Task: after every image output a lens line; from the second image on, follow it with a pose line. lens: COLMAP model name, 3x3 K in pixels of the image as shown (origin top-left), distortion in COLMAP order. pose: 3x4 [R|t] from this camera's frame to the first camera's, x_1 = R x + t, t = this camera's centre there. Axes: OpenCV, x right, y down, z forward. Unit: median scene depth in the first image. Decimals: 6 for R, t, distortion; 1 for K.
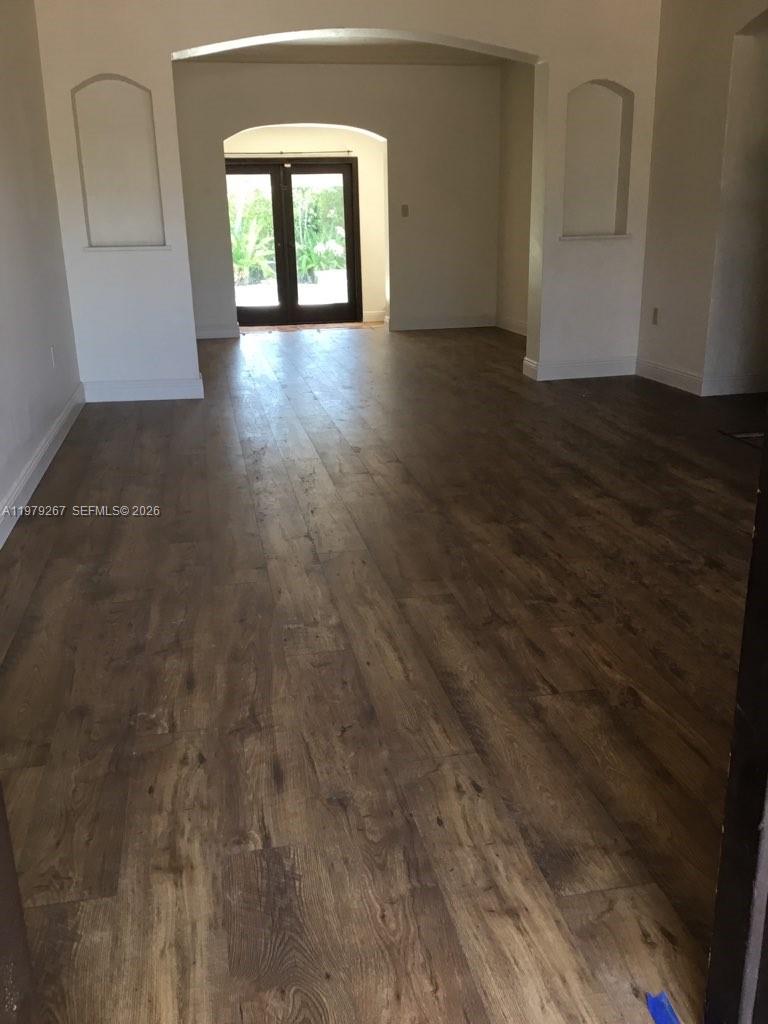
lens RADIAL K [[915.1, 0, 384.0], [0, 915.1, 512.0], [0, 0, 1]] dist [0.081366, -0.008114]
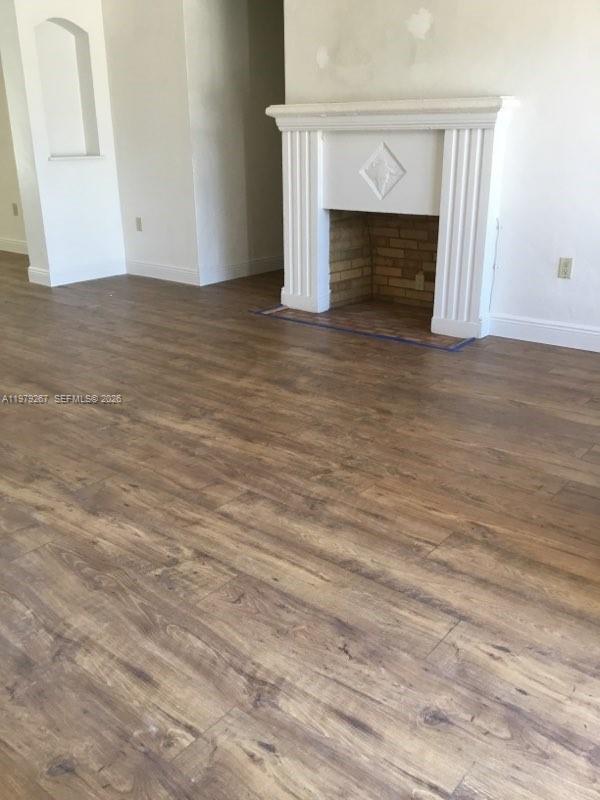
lens RADIAL K [[717.8, 0, 300.0], [0, 717.8, 400.0], [0, 0, 1]] dist [0.090527, -0.152222]
pose [[0.768967, -0.209476, 0.603995, -0.393618], [0.188928, 0.977056, 0.098330, -0.093370], [-0.610734, 0.038499, 0.790899, 0.304509]]
